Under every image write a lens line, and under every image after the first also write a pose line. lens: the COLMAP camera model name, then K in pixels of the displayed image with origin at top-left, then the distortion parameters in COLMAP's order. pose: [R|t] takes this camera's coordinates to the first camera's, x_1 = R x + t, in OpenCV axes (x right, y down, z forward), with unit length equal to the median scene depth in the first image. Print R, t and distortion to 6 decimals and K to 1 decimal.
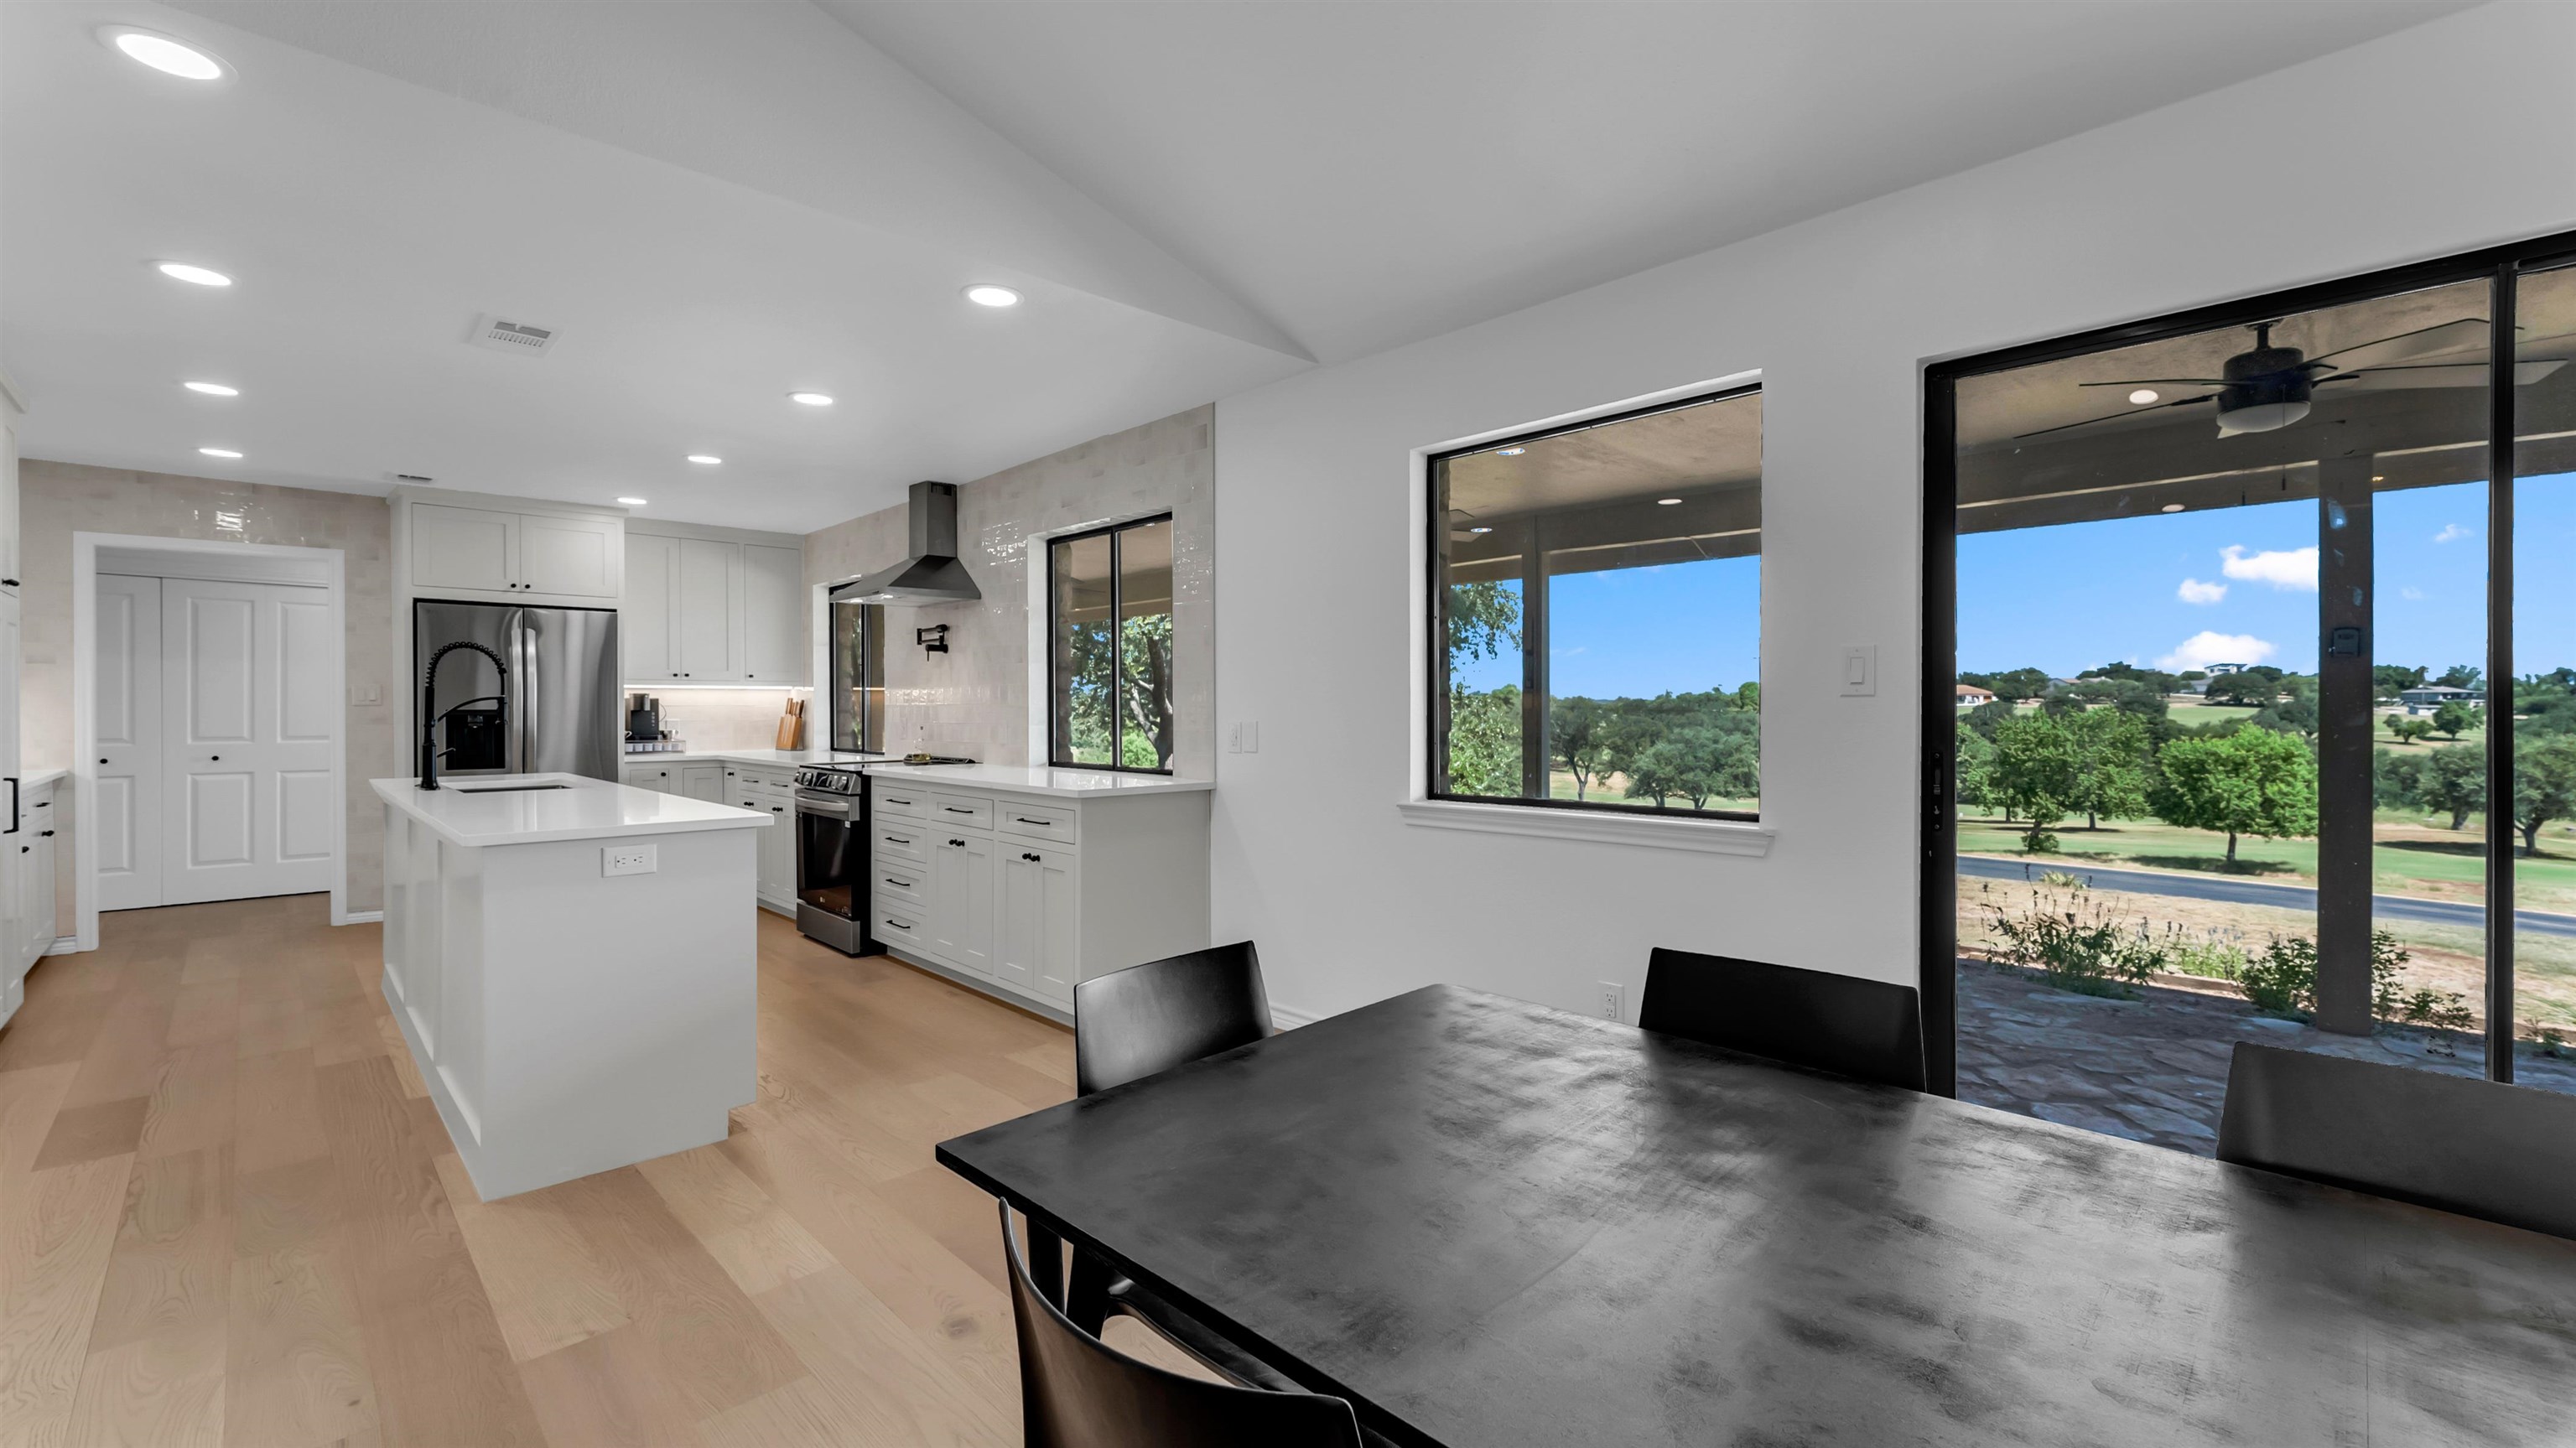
lens RADIAL K [[1042.2, 0, 1296.4], [0, 1042.2, 715.8], [0, 0, 1]] dist [0.003102, -0.000038]
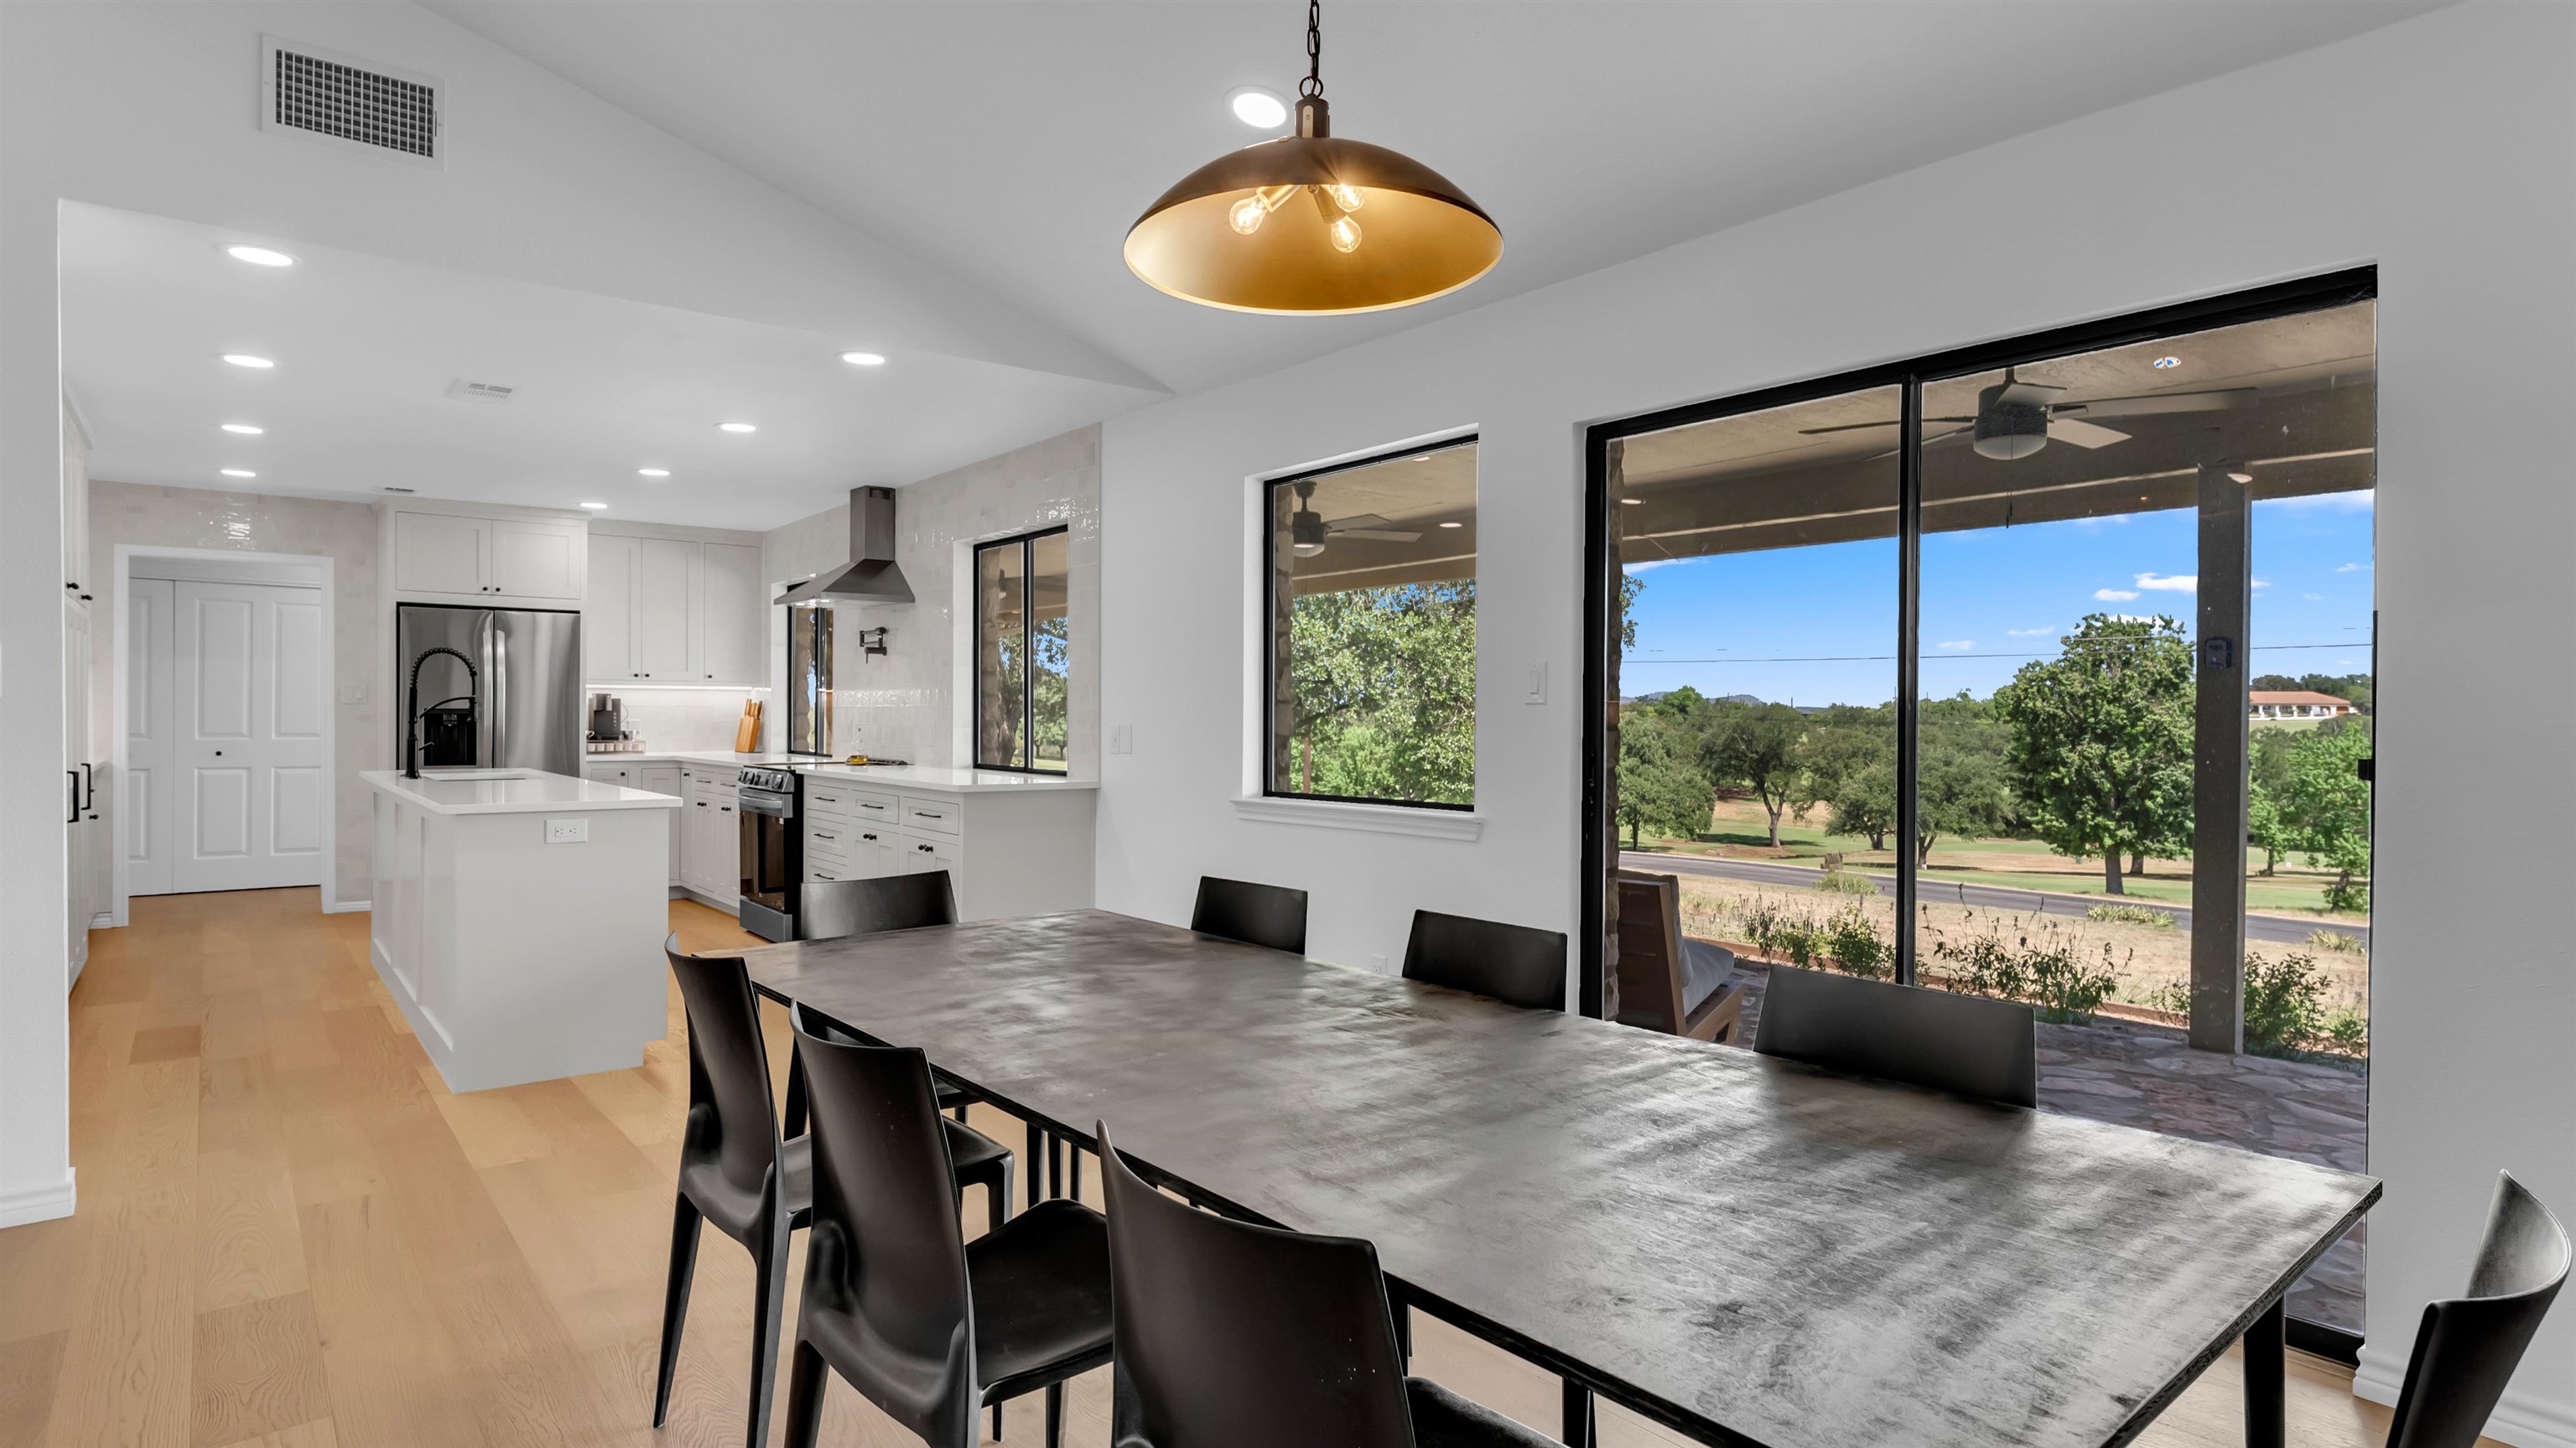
lens RADIAL K [[1318.3, 0, 1280.3], [0, 1318.3, 727.0], [0, 0, 1]] dist [-0.001567, 0.000051]
pose [[0.994592, 0.008887, -0.103482, 0.191318], [-0.008715, 0.999960, 0.002116, 0.003074], [0.103496, -0.001203, 0.994629, -0.244681]]
